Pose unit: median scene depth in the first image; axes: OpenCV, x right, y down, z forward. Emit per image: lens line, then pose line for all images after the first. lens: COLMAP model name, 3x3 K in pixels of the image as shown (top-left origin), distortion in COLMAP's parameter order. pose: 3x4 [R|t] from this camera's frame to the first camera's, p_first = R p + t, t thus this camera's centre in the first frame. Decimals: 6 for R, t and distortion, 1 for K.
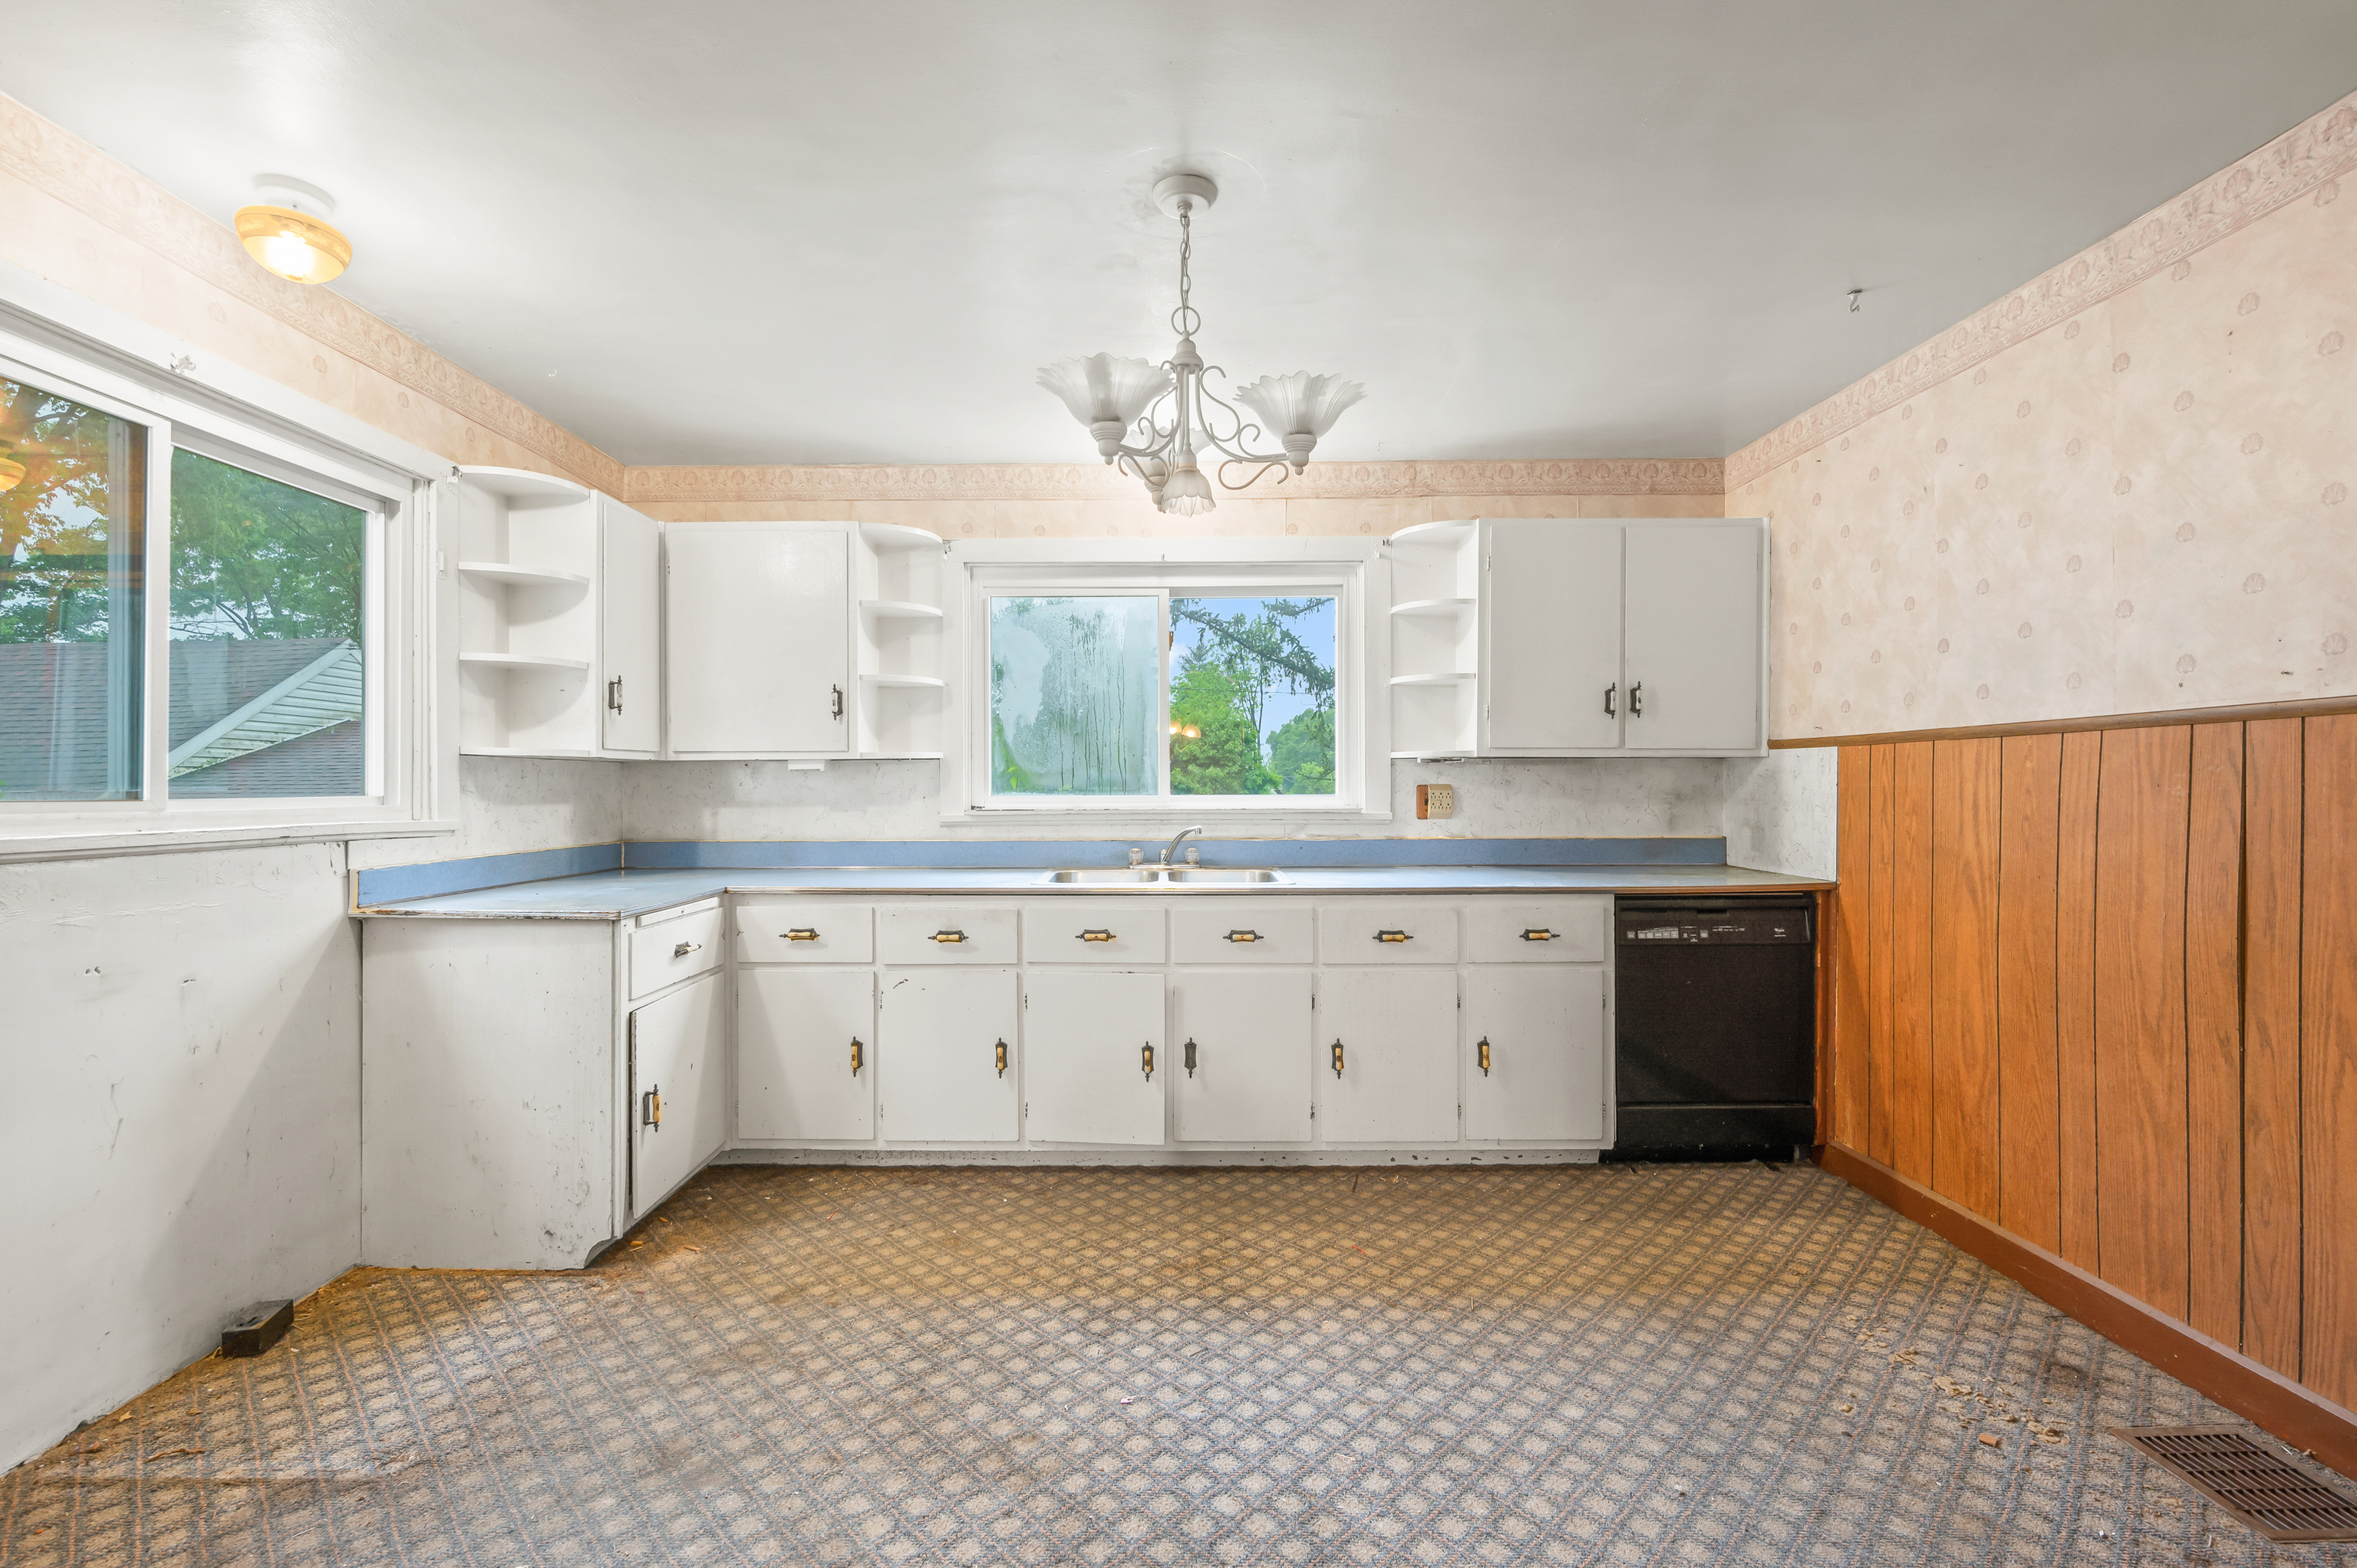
lens RADIAL K [[1050.4, 0, 1174.2], [0, 1050.4, 794.2], [0, 0, 1]] dist [-0.000413, -0.000146]
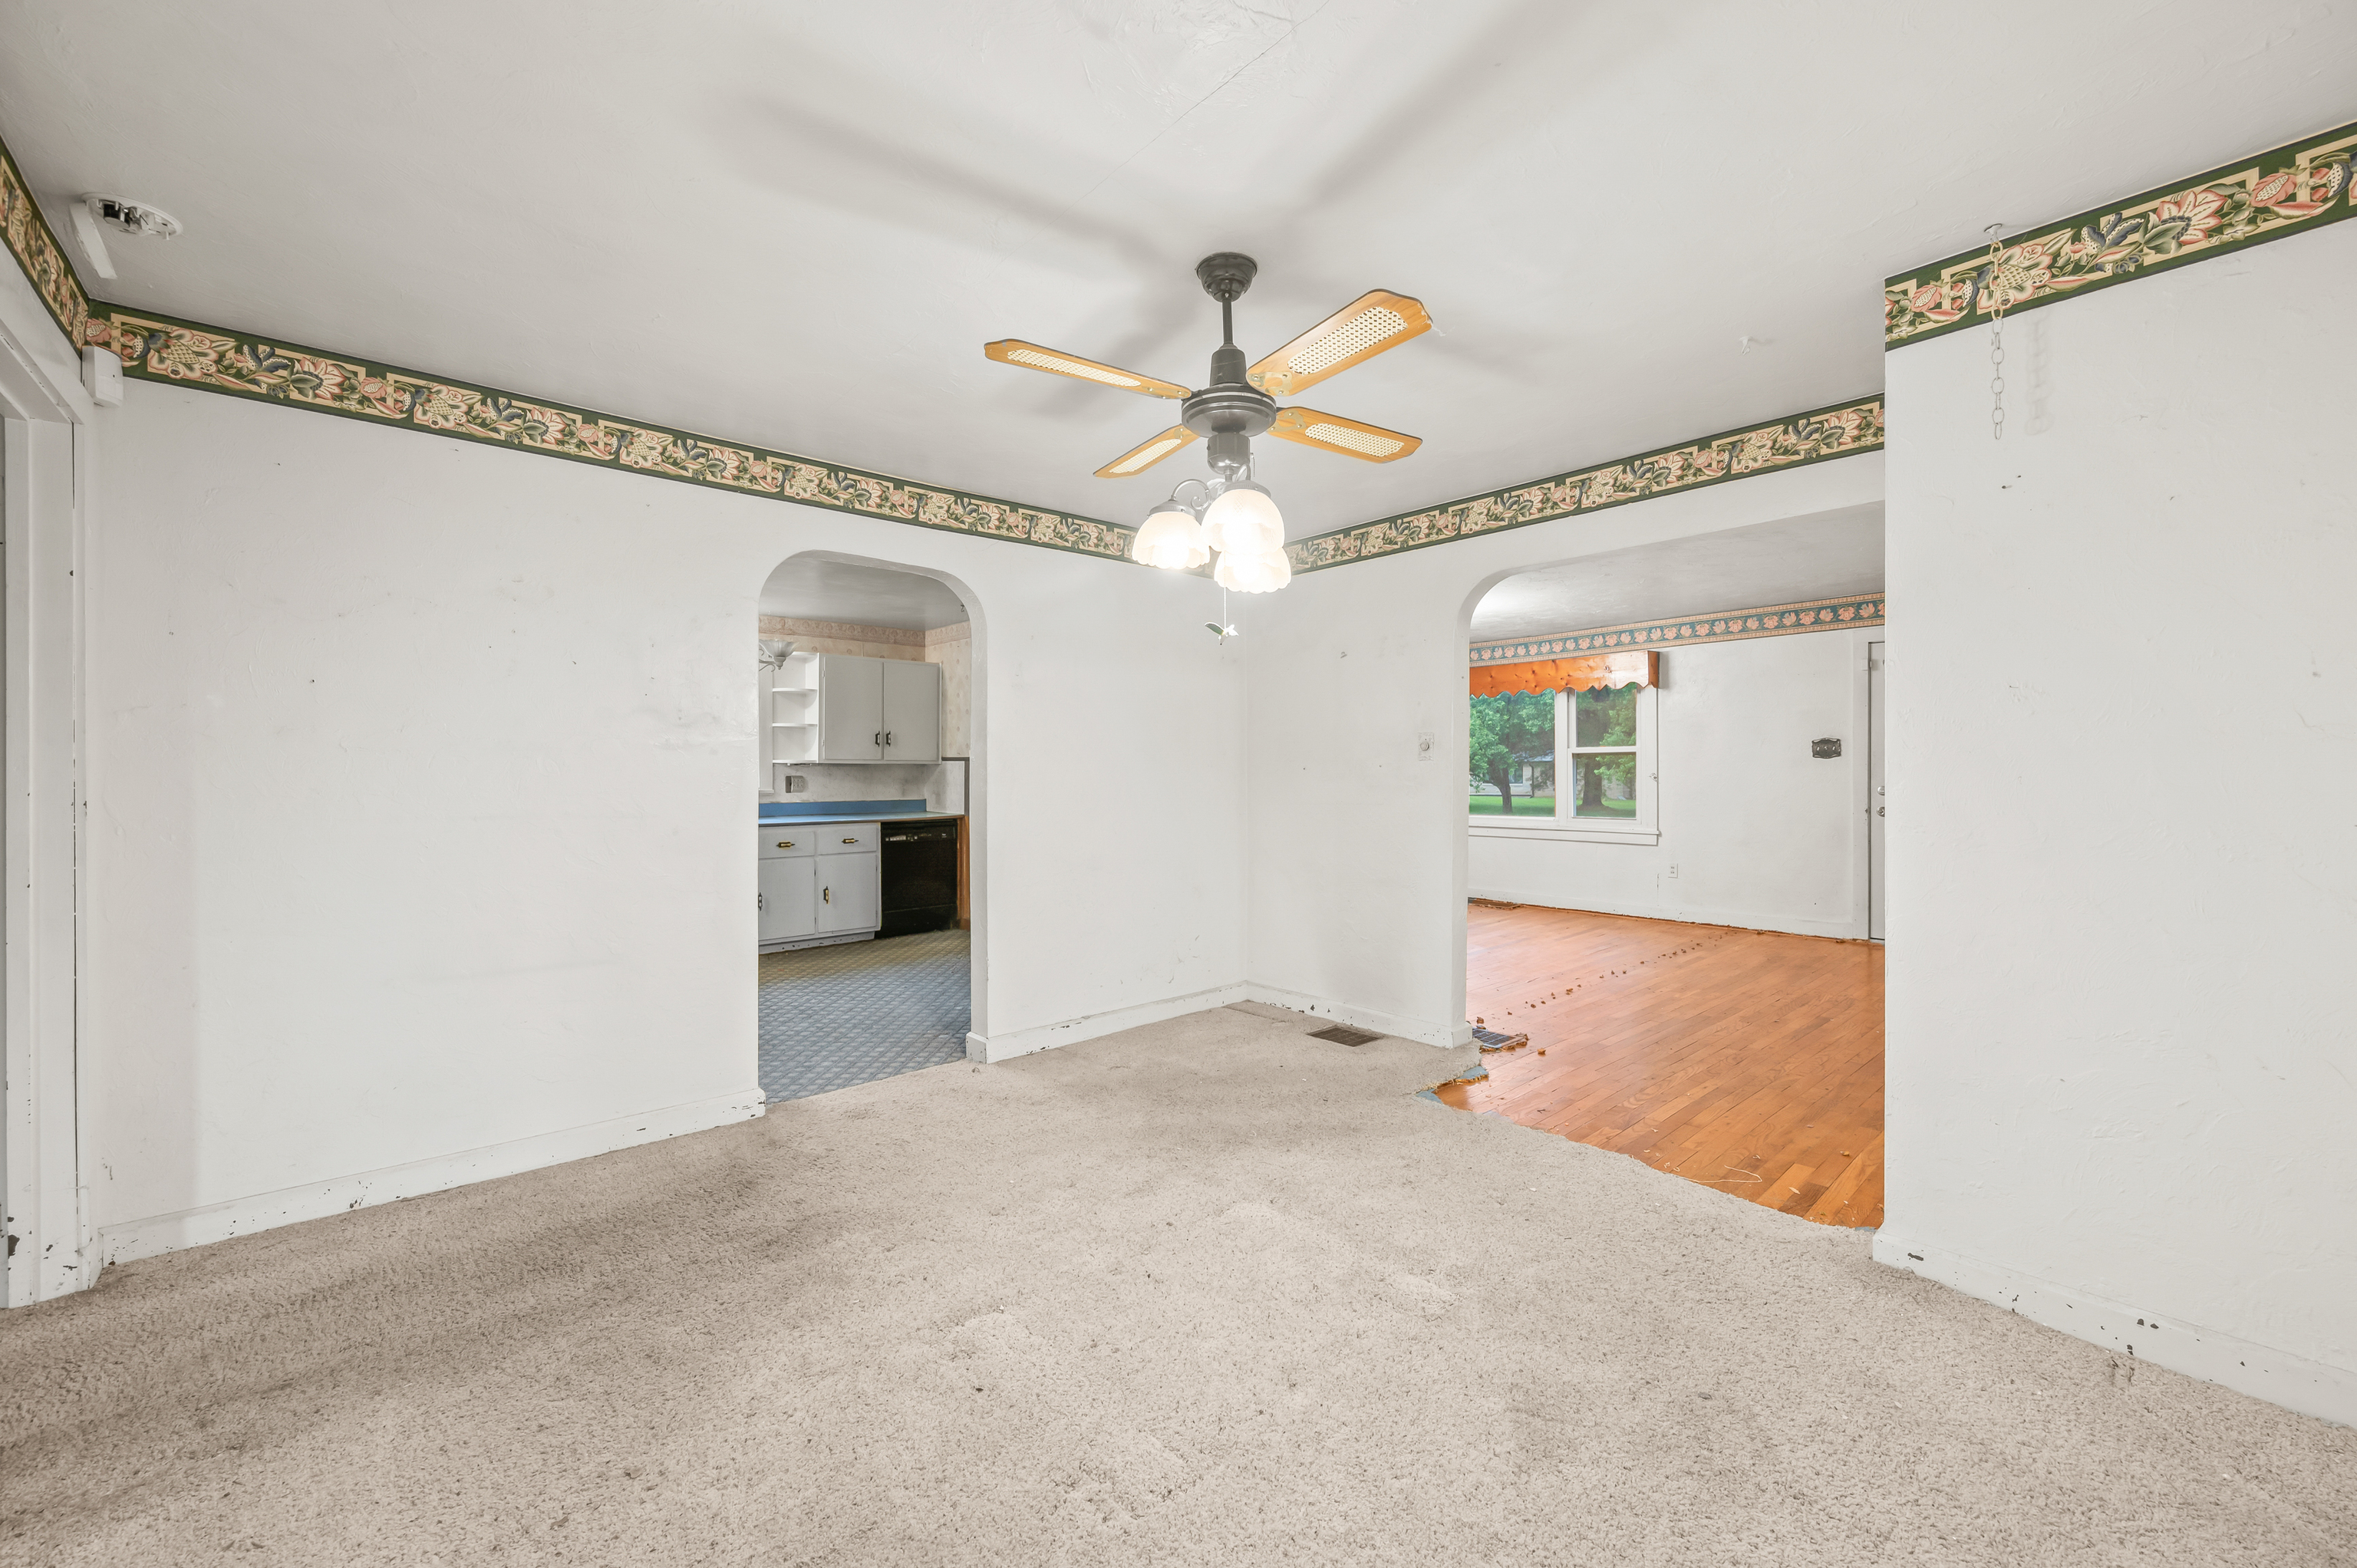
lens RADIAL K [[926.4, 0, 1169.2], [0, 926.4, 779.2], [0, 0, 1]] dist [-0.001739, 0.000334]
pose [[0.750001, -0.002702, 0.661431, -0.480049], [0.000870, 0.999995, 0.003098, -0.008912], [-0.661436, -0.001748, 0.749999, -1.009441]]
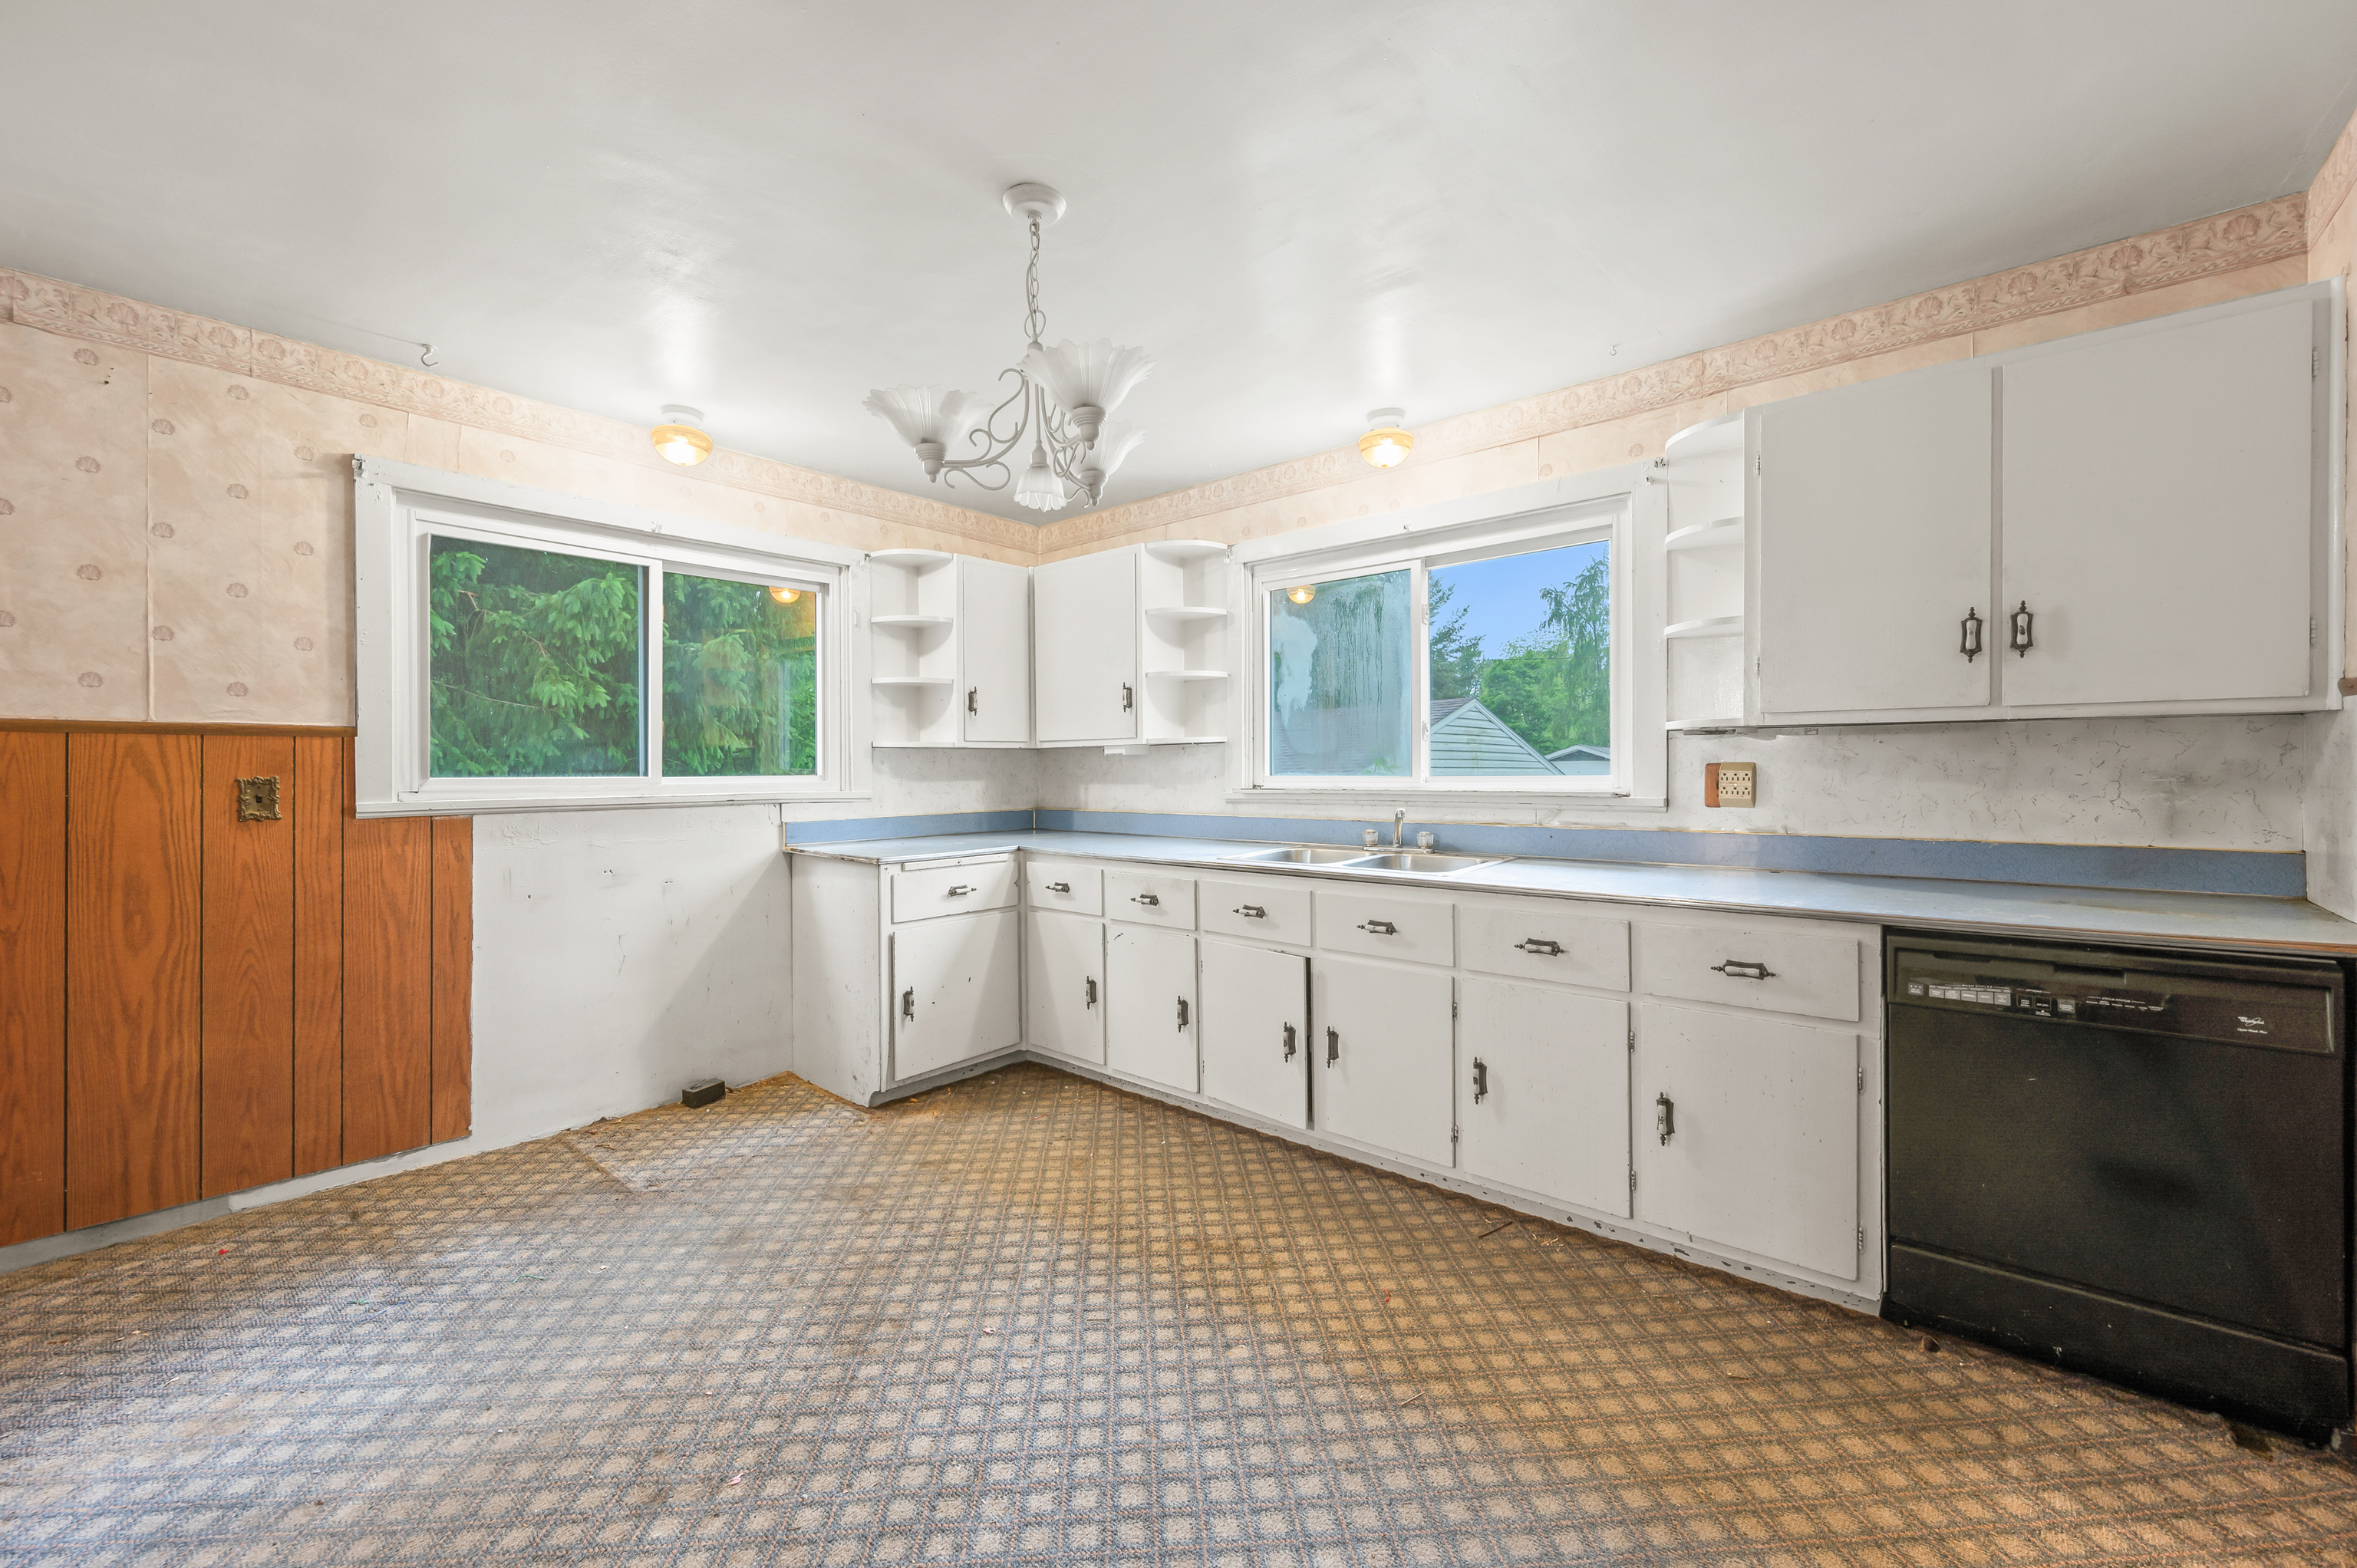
lens RADIAL K [[949.3, 0, 1177.0], [0, 949.3, 775.2], [0, 0, 1]] dist [-0.000142, 0.000203]
pose [[0.754348, 0.002732, -0.656469, 0.479679], [0.000193, 0.999990, 0.004383, -0.003636], [0.656475, -0.003433, 0.754340, 0.245616]]
